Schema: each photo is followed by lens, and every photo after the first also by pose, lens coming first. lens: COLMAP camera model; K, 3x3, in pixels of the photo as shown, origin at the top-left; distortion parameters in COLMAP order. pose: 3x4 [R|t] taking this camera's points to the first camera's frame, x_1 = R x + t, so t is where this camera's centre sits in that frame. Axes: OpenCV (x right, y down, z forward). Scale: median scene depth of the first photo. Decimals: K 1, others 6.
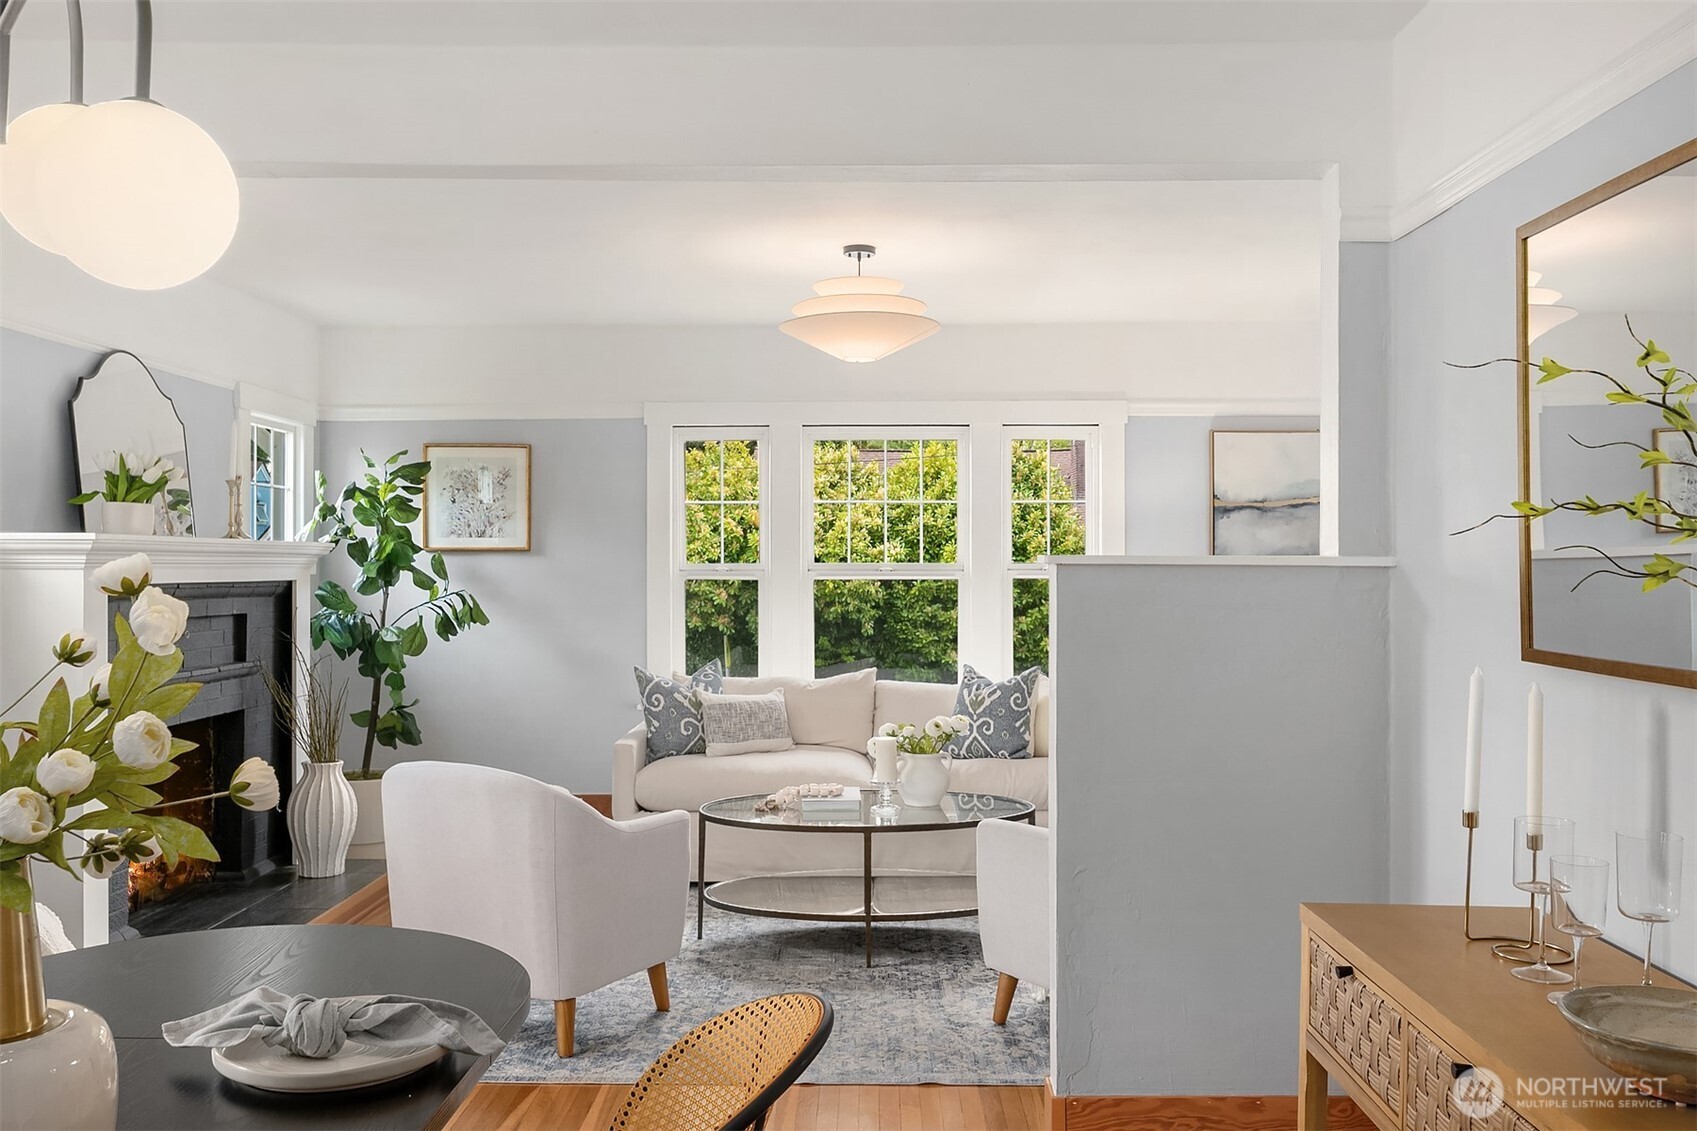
lens RADIAL K [[1452.9, 0, 848.5], [0, 1452.9, 565.5], [0, 0, 1]] dist [0.010315, 0.005410]
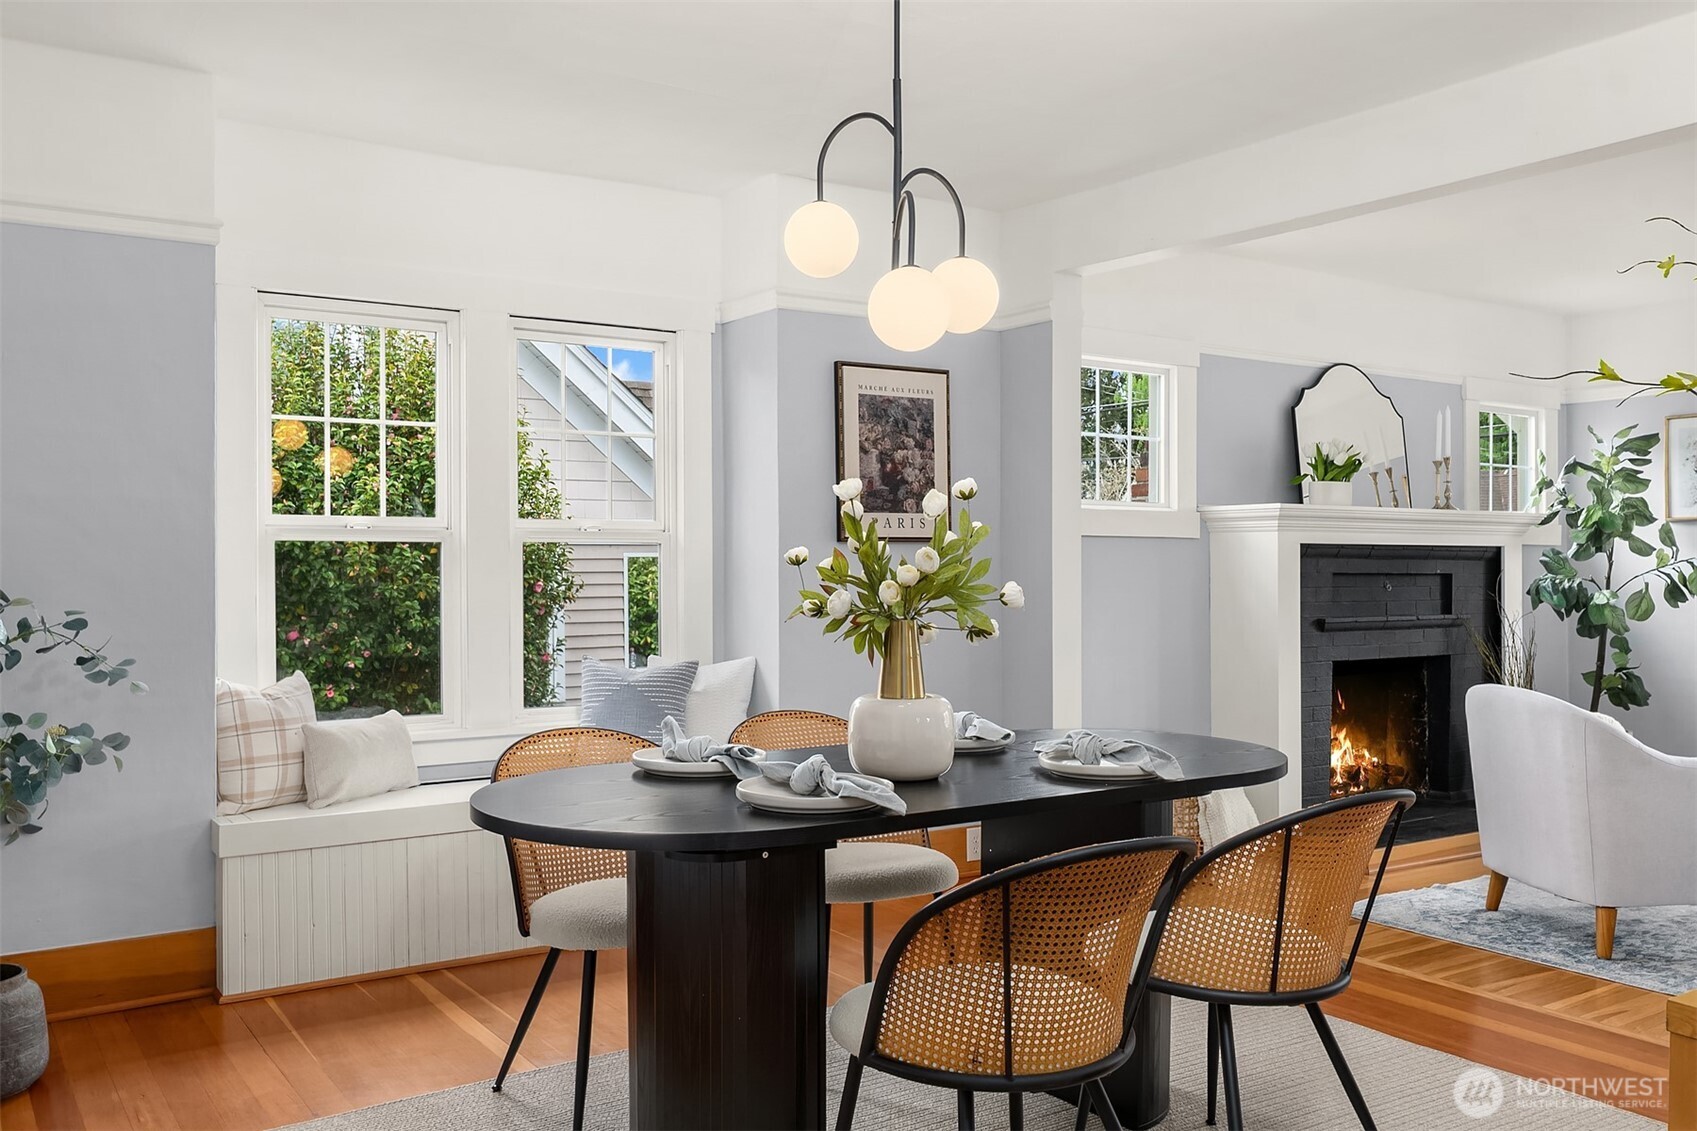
lens RADIAL K [[1452.9, 0, 848.5], [0, 1452.9, 565.5], [0, 0, 1]] dist [0.010315, 0.005410]
pose [[0.571336, -0.002122, -0.820713, 0.243300], [-0.000631, 0.999995, -0.003025, 0.026952], [0.820716, 0.002246, 0.571332, -0.064465]]
